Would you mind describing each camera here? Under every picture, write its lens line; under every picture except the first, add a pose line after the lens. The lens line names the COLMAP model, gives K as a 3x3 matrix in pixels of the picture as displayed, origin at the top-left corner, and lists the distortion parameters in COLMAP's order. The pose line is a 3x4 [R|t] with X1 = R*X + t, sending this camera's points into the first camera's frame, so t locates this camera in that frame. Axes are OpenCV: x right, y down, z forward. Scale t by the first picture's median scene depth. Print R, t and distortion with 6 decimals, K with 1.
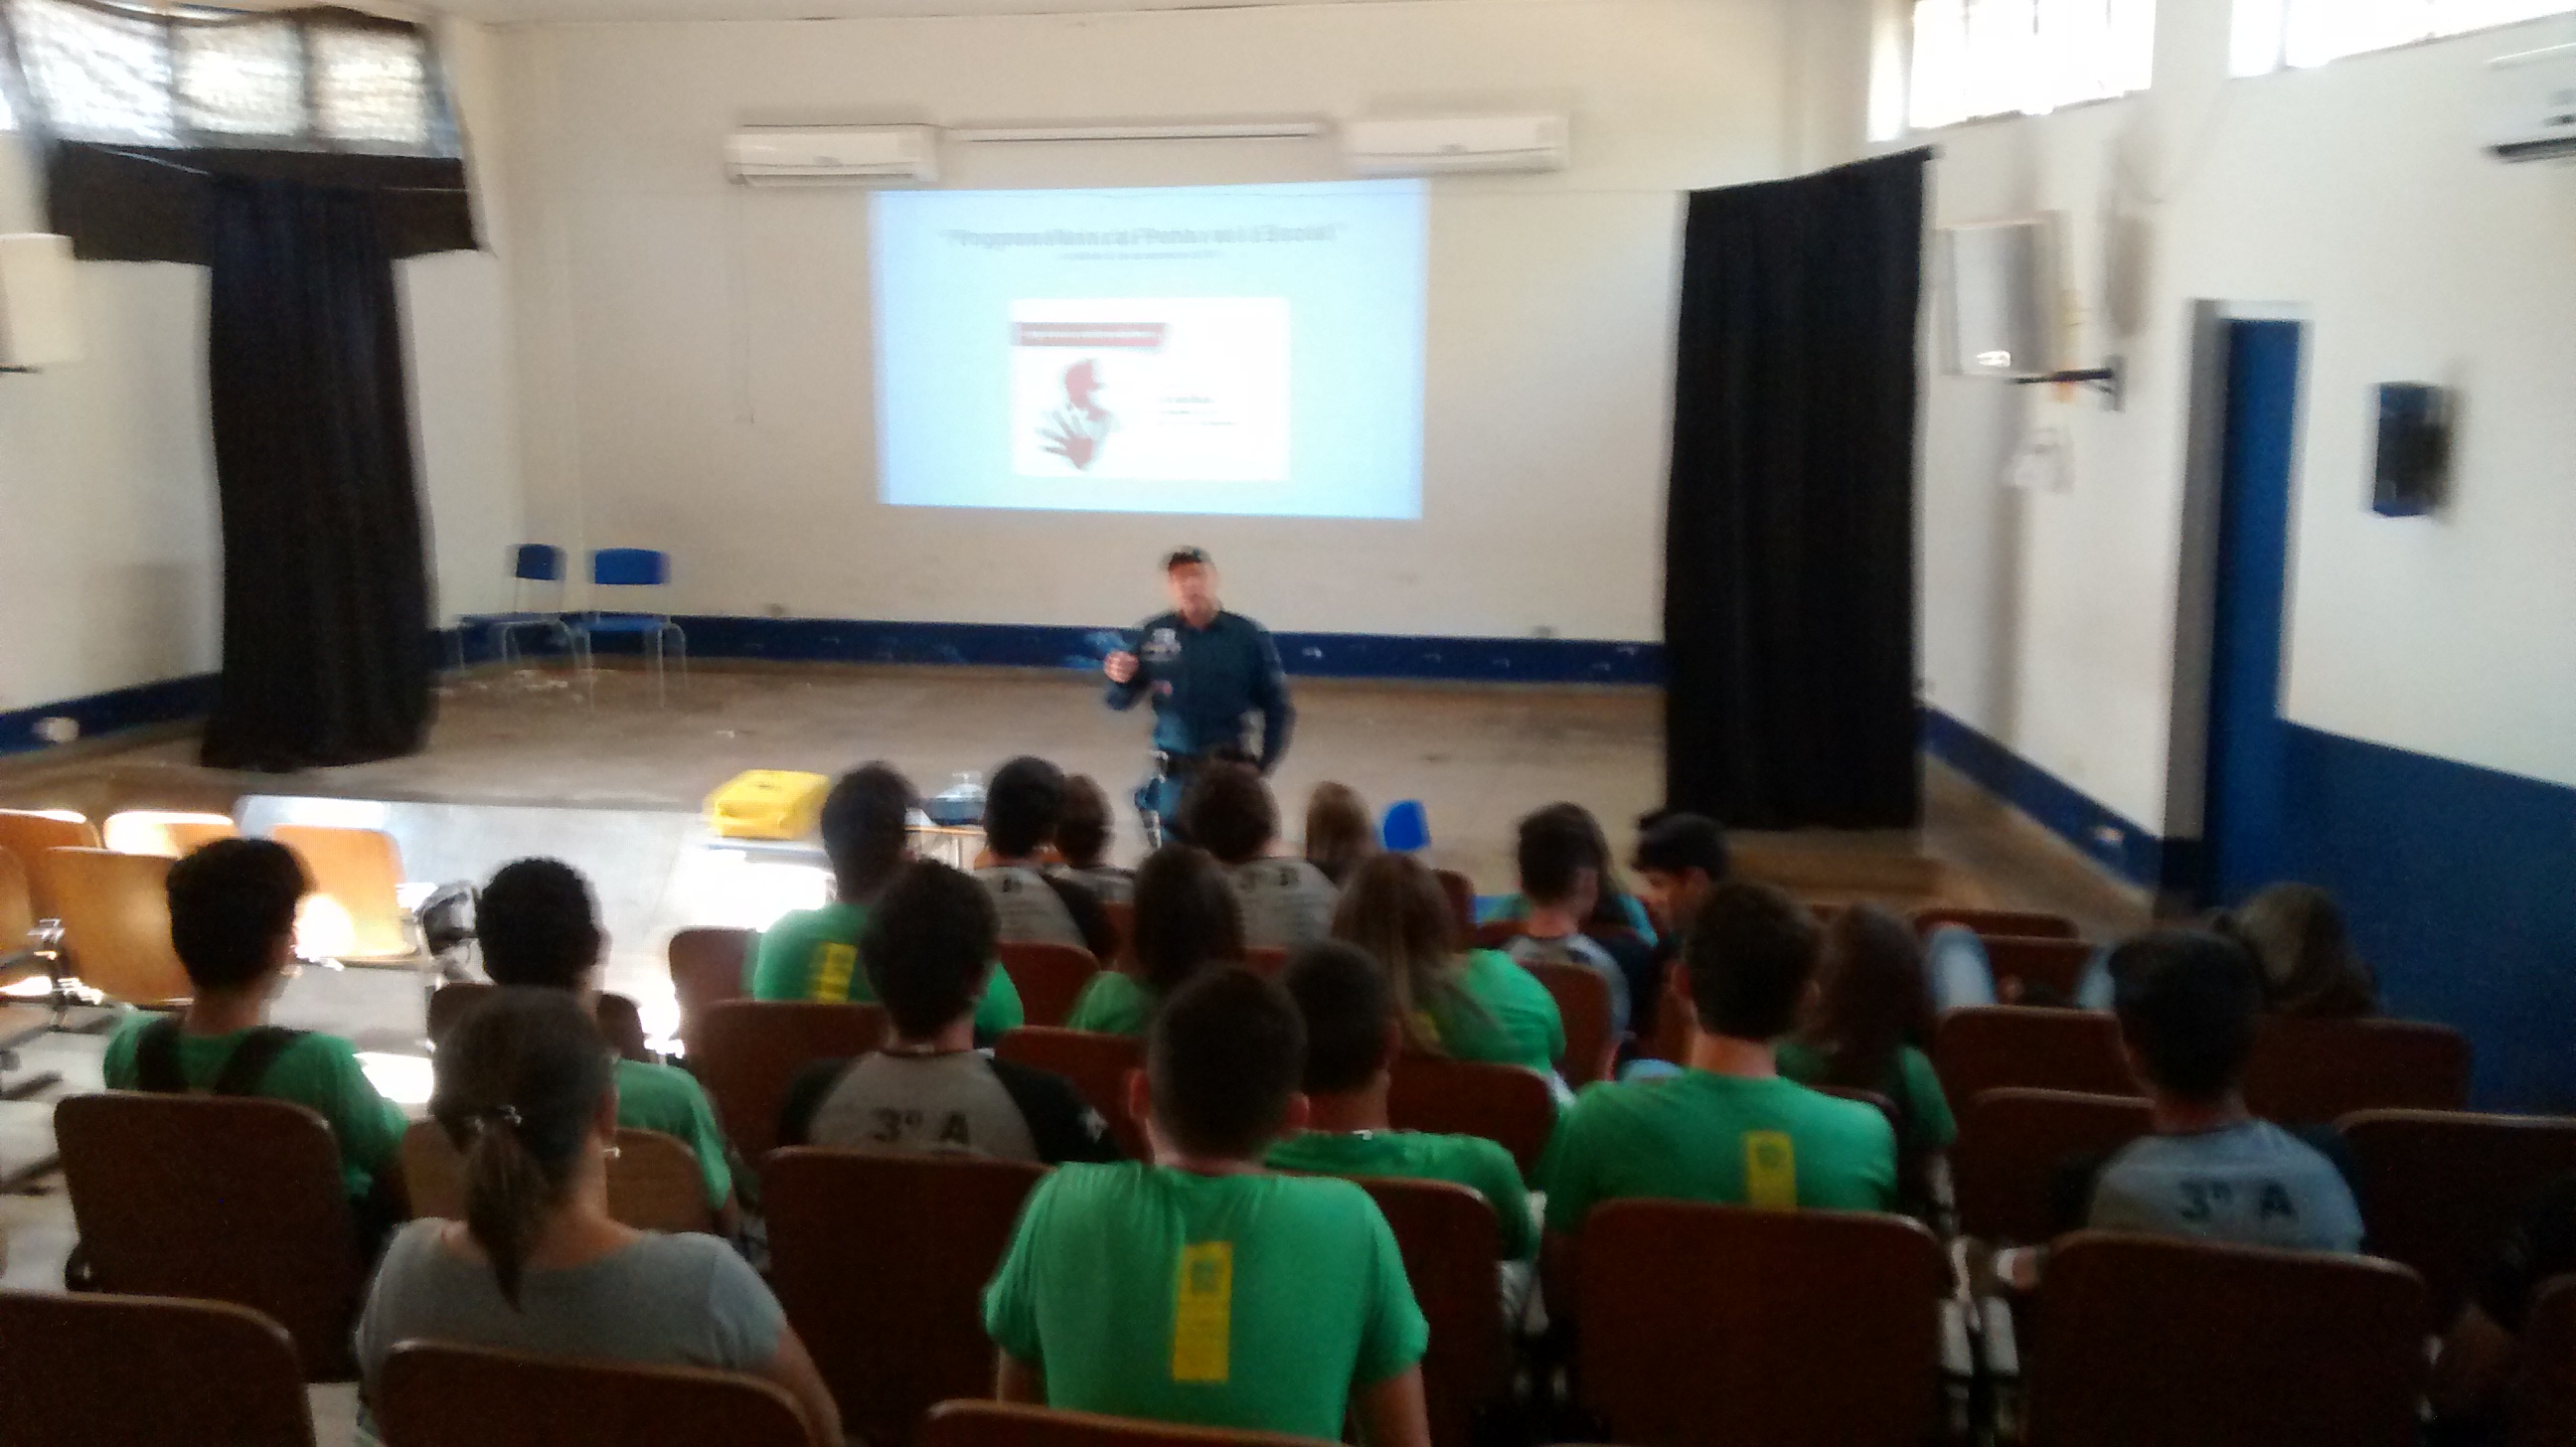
lens RADIAL K [[2468.6, 0, 1288.0], [0, 2468.6, 723.5], [0, 0, 1]] dist [0.072704, -0.167440]
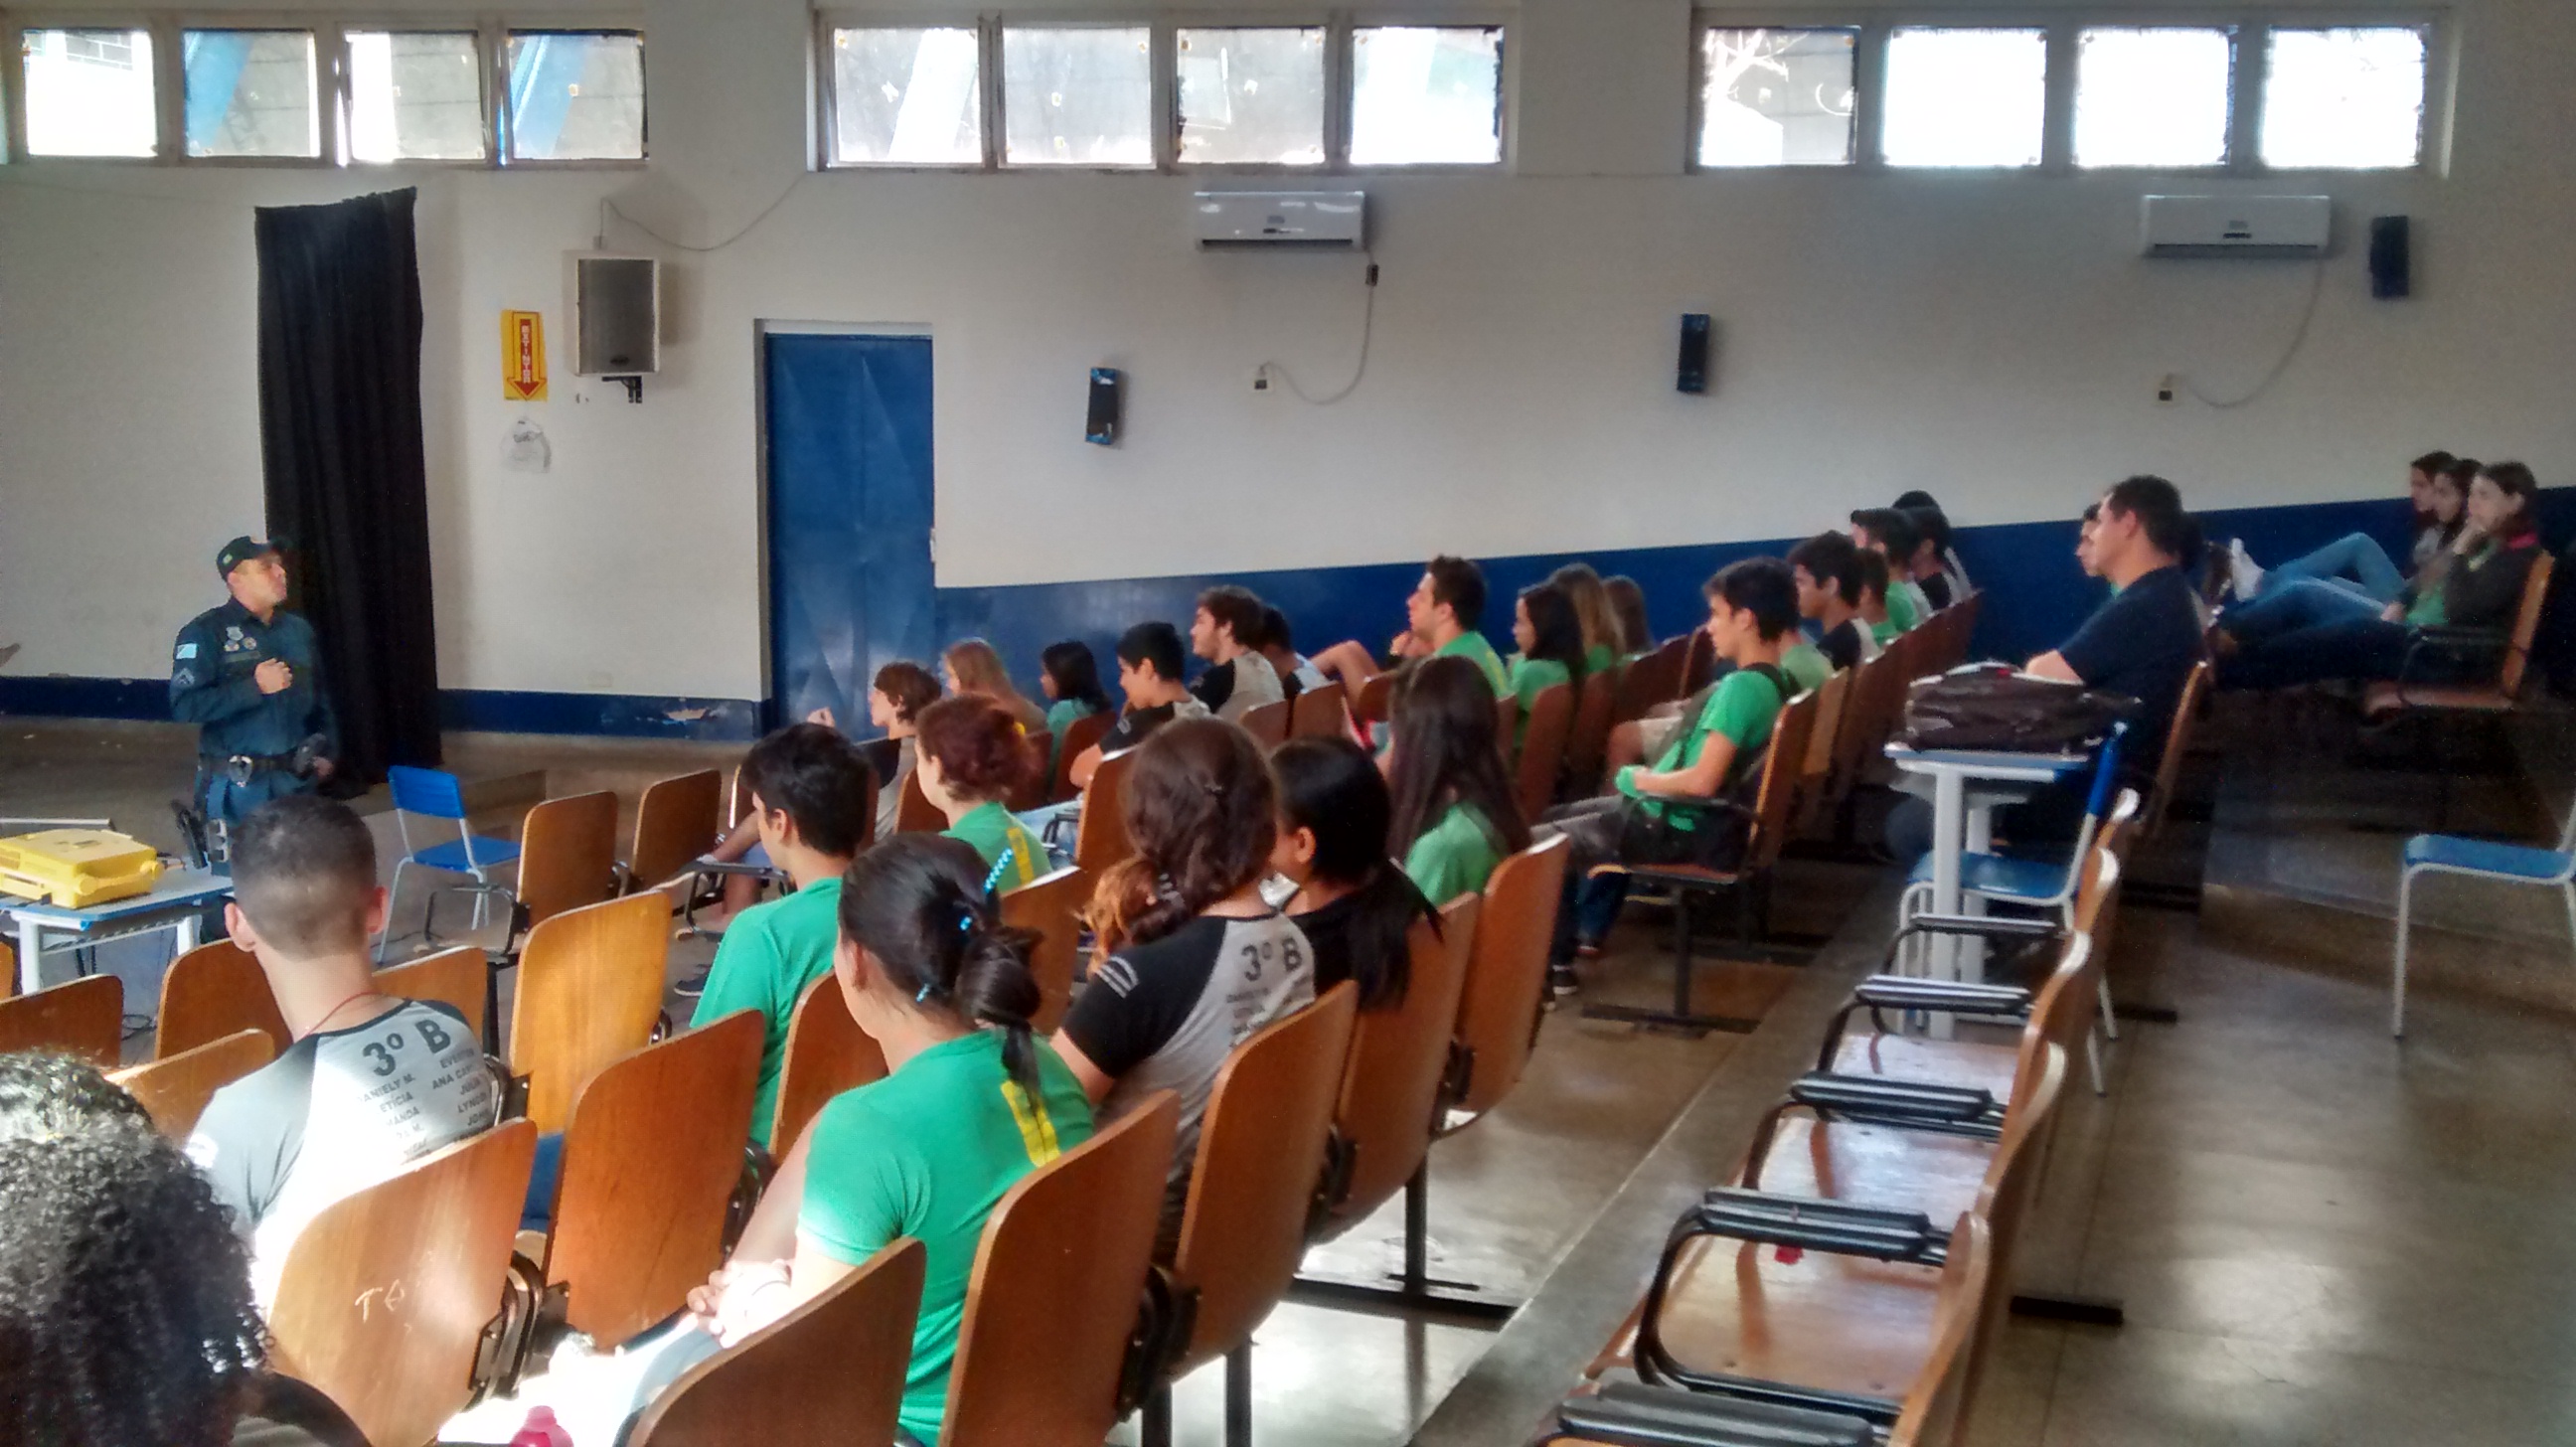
lens RADIAL K [[2525.4, 0, 1312.7], [0, 2525.4, 679.7], [0, 0, 1]] dist [0.003502, -0.000514]
pose [[0.142963, -0.105017, 0.984141, -1.030652], [0.163930, 0.983133, 0.081096, -0.032593], [-0.976058, 0.149736, 0.157767, 0.487743]]
